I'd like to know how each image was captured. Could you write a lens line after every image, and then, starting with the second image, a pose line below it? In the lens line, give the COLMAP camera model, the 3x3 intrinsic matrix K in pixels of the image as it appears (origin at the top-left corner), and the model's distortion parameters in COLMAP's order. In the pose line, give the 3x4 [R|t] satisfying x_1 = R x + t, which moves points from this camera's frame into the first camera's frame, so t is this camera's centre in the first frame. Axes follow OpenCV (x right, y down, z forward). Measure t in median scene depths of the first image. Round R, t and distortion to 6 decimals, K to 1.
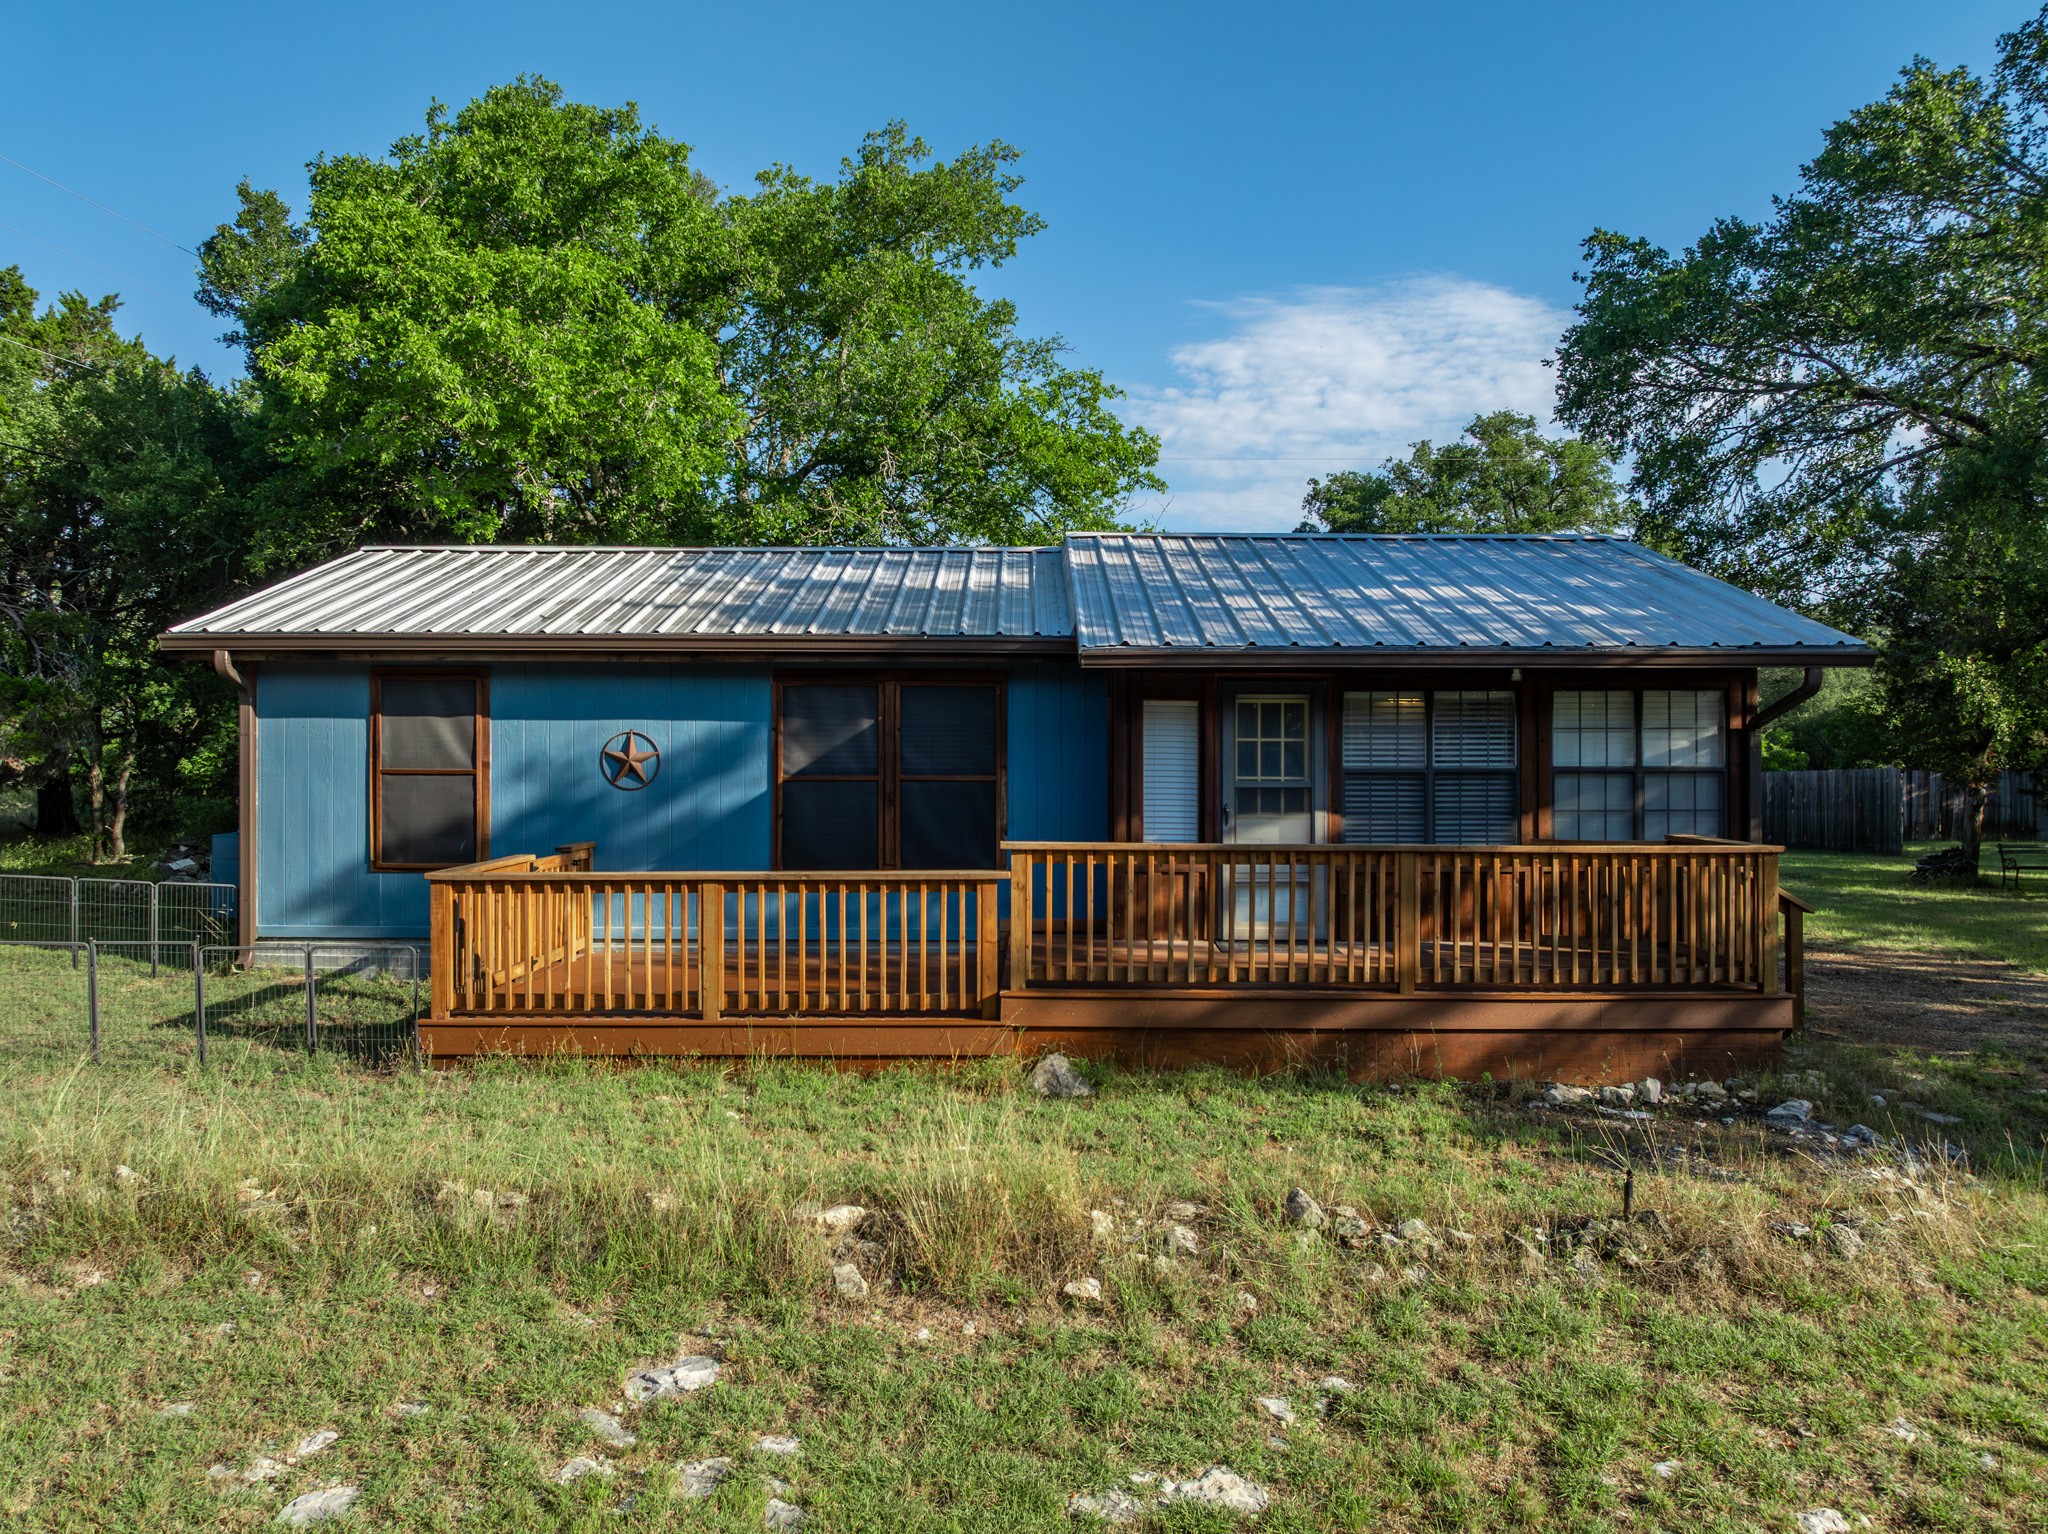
lens RADIAL K [[1452.3, 0, 1035.1], [0, 1452.3, 771.0], [0, 0, 1]] dist [-0.039475, 0.026886]
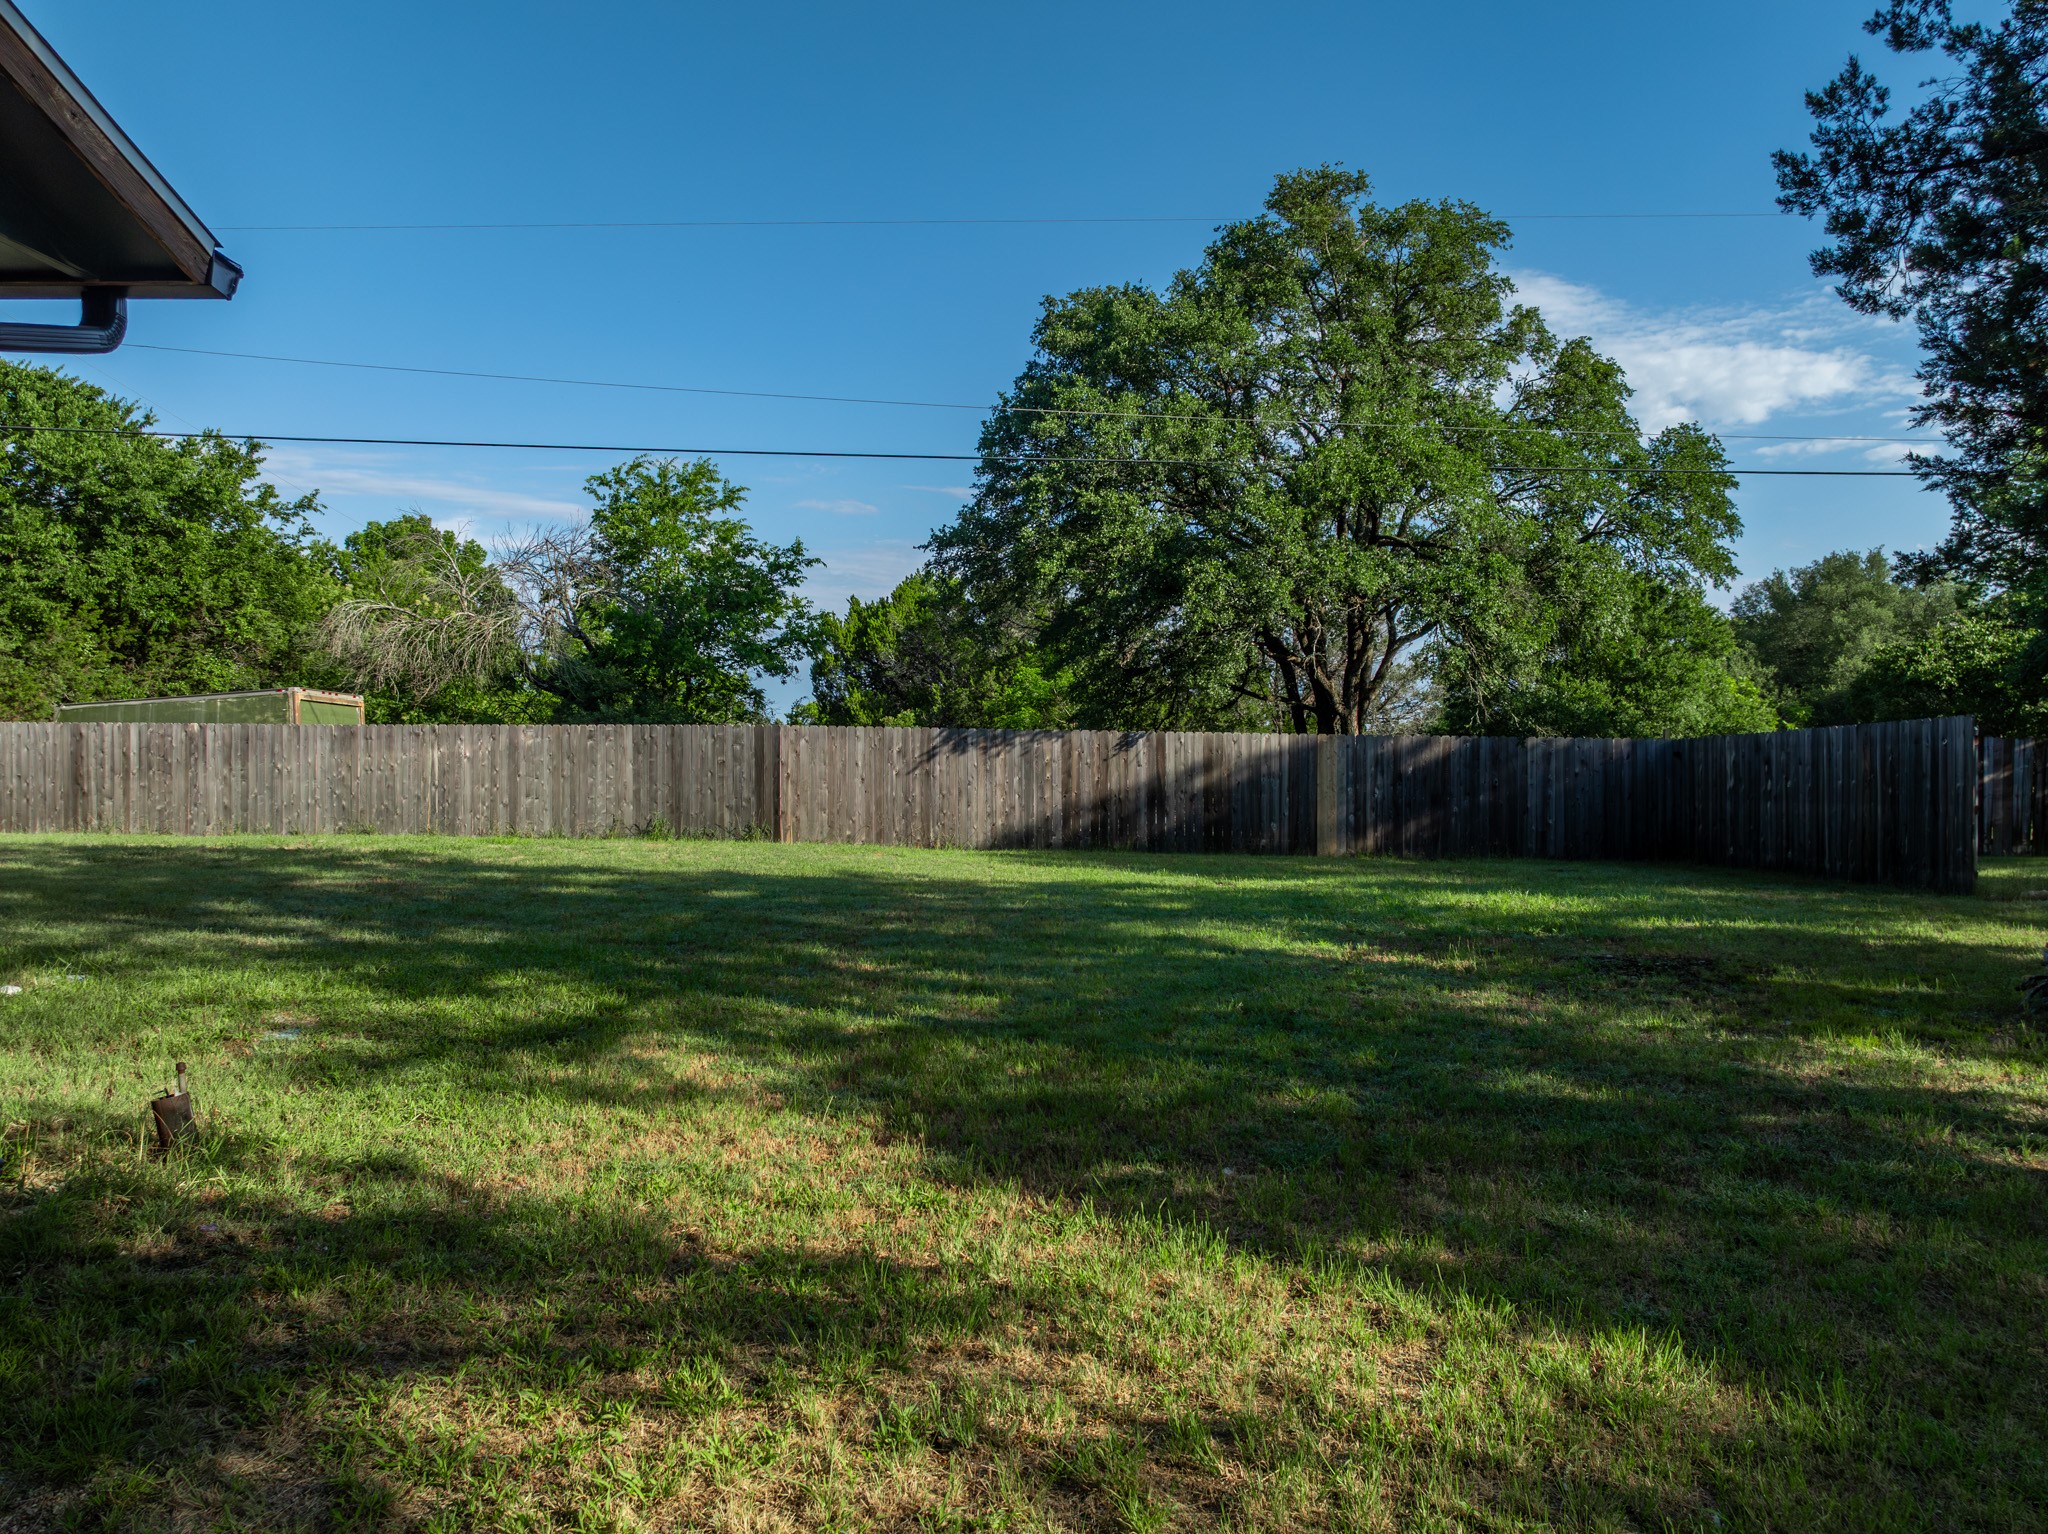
lens RADIAL K [[1452.3, 0, 1014.5], [0, 1452.3, 772.6], [0, 0, 1]] dist [-0.039475, 0.026886]
pose [[0.999456, 0.003290, -0.032813, 0.714335], [-0.003138, 0.999984, 0.004690, 0.039318], [0.032828, -0.004585, 0.999450, 1.226519]]
